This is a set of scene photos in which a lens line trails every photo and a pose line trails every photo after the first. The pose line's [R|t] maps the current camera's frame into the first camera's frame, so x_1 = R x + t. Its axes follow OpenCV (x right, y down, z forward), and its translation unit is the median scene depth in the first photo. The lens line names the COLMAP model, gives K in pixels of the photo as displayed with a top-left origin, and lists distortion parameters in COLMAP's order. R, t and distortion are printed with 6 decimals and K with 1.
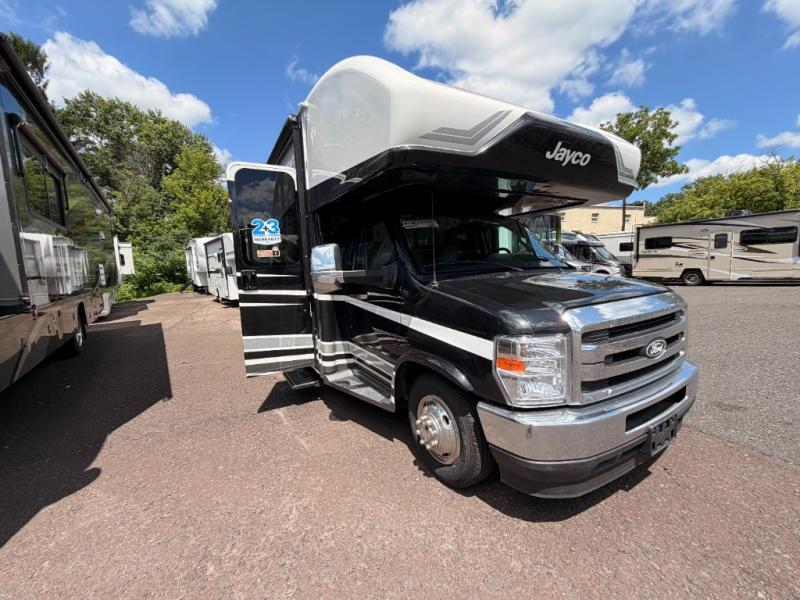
lens RADIAL K [[326.8, 0, 390.1], [0, 326.8, 302.5], [0, 0, 1]] dist [-0.000647, -0.000031]
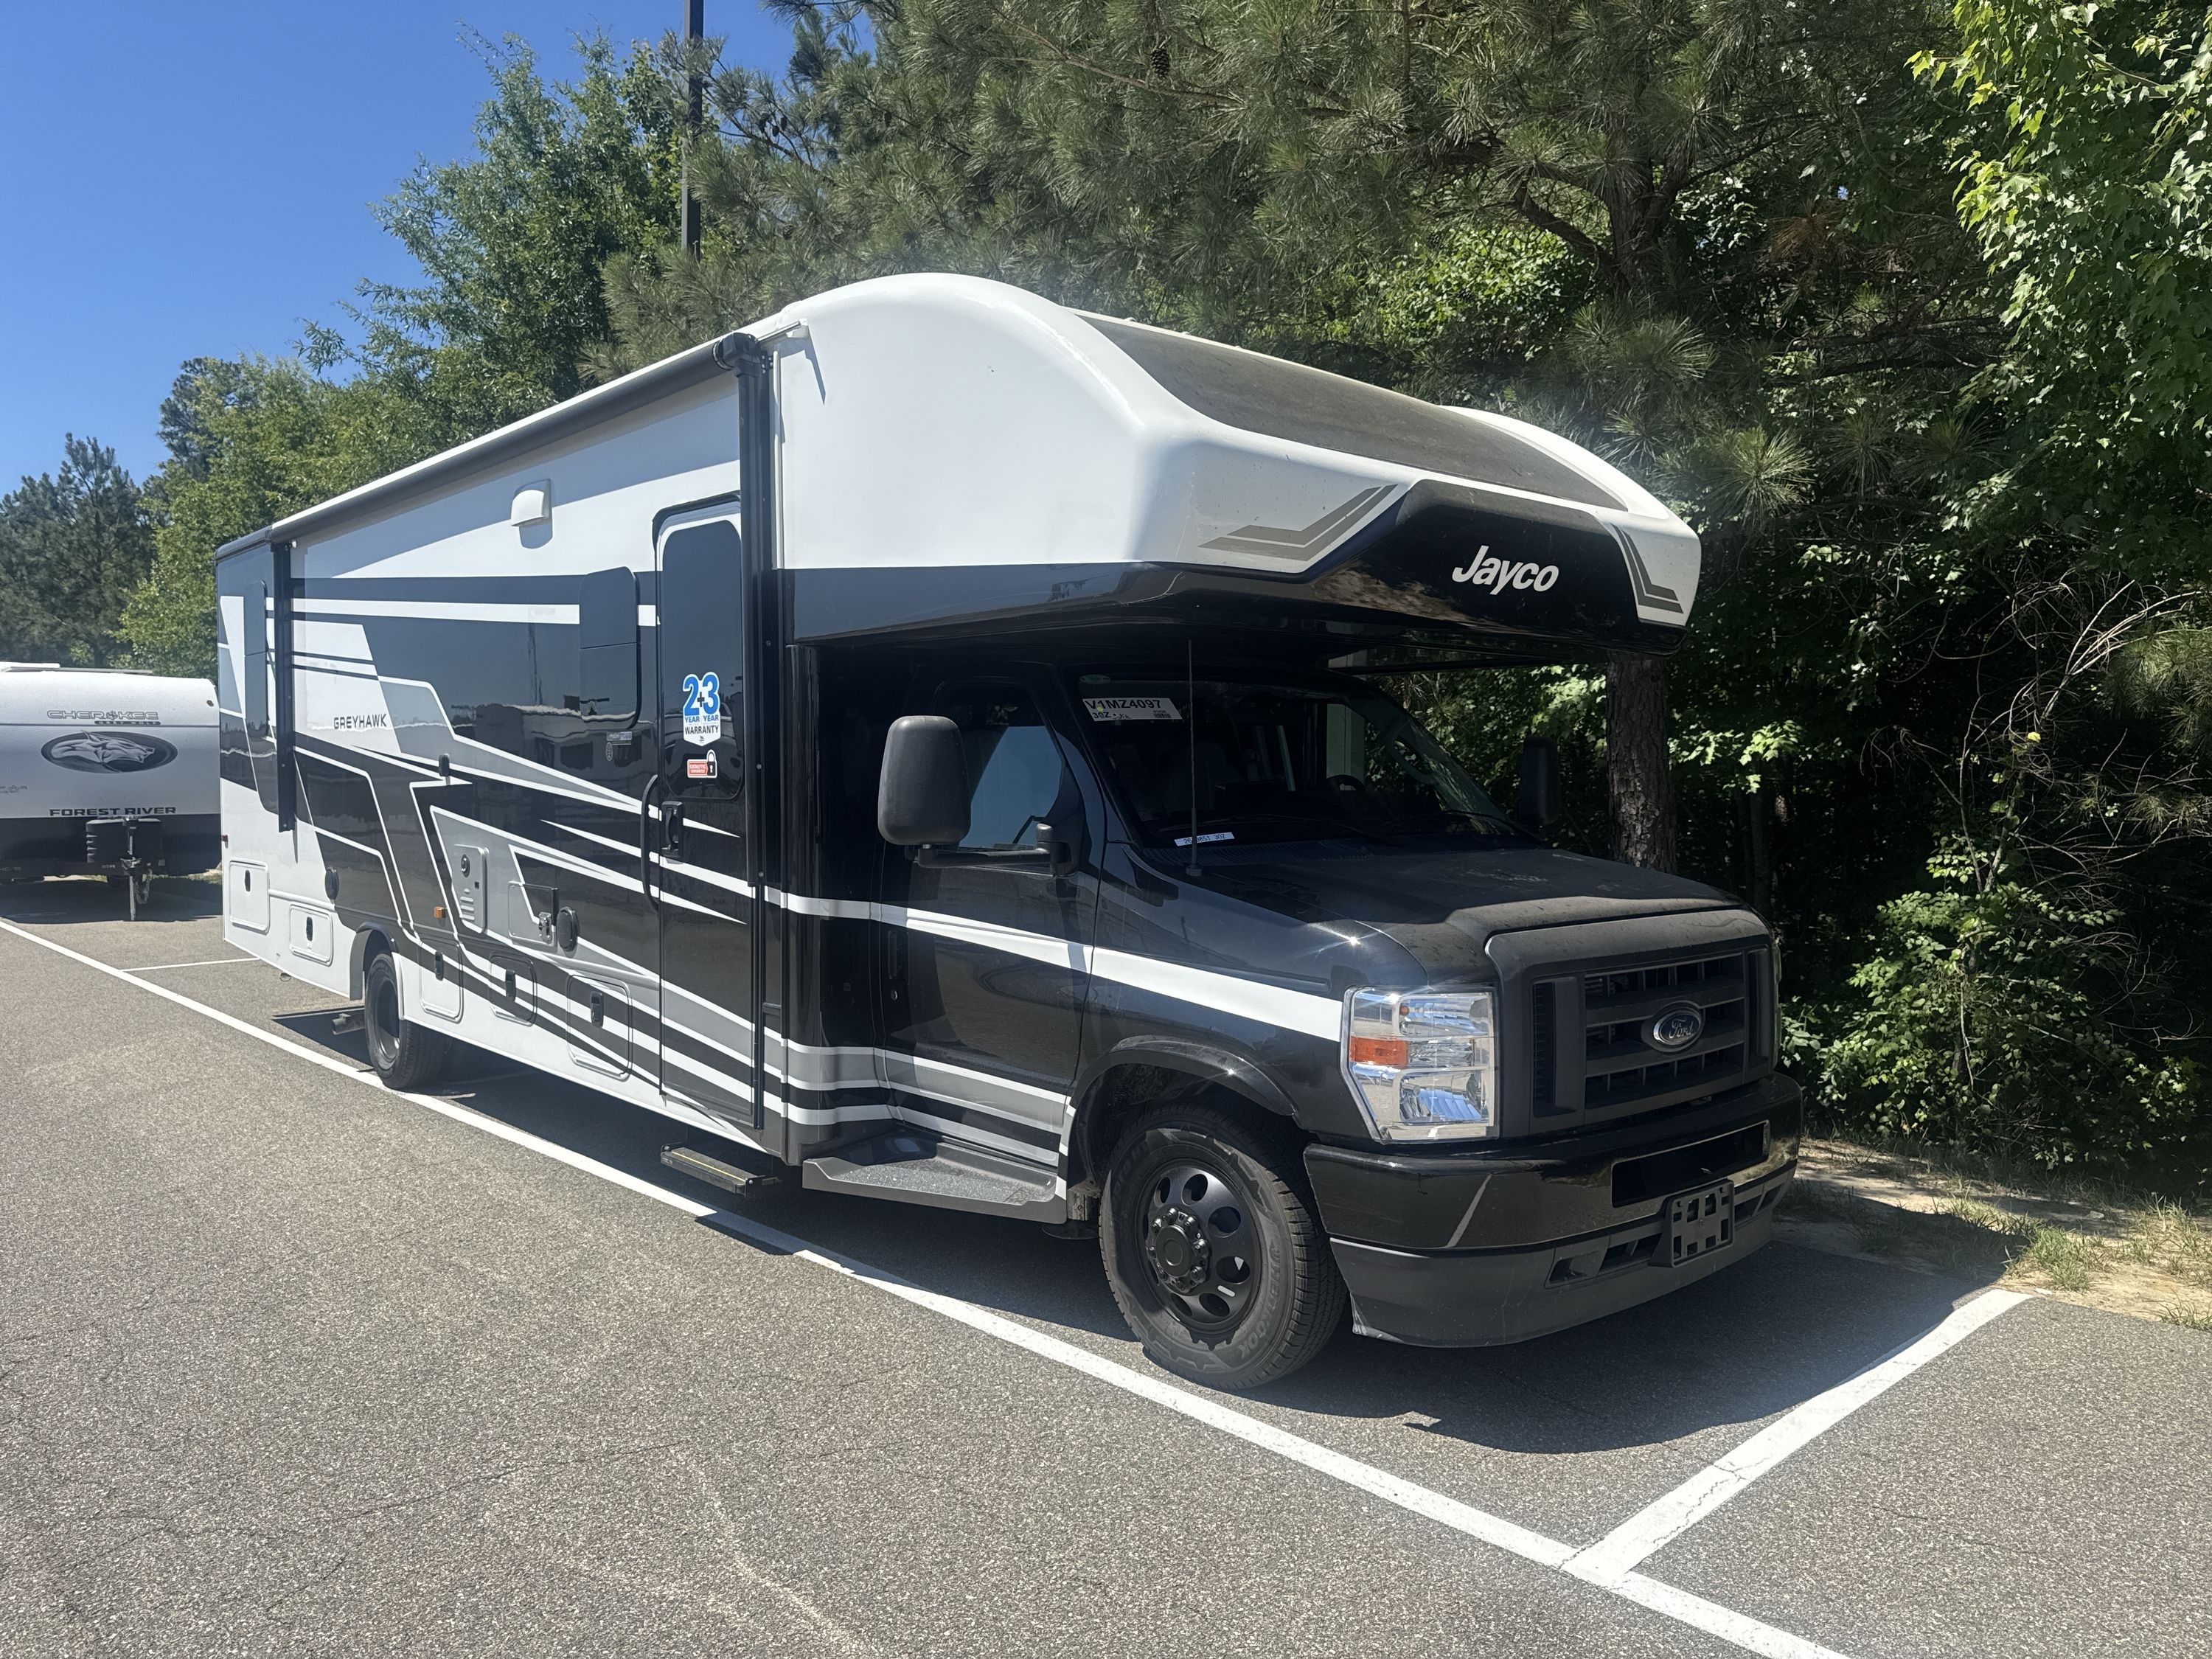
lens RADIAL K [[1842.4, 0, 1064.1], [0, 1842.4, 827.3], [0, 0, 1]] dist [0.075757, -0.003753]
pose [[0.976426, 0.033523, 0.213233, -0.465995], [-0.017086, 0.996770, -0.078466, 0.059687], [-0.215174, 0.072973, 0.973845, -1.088806]]
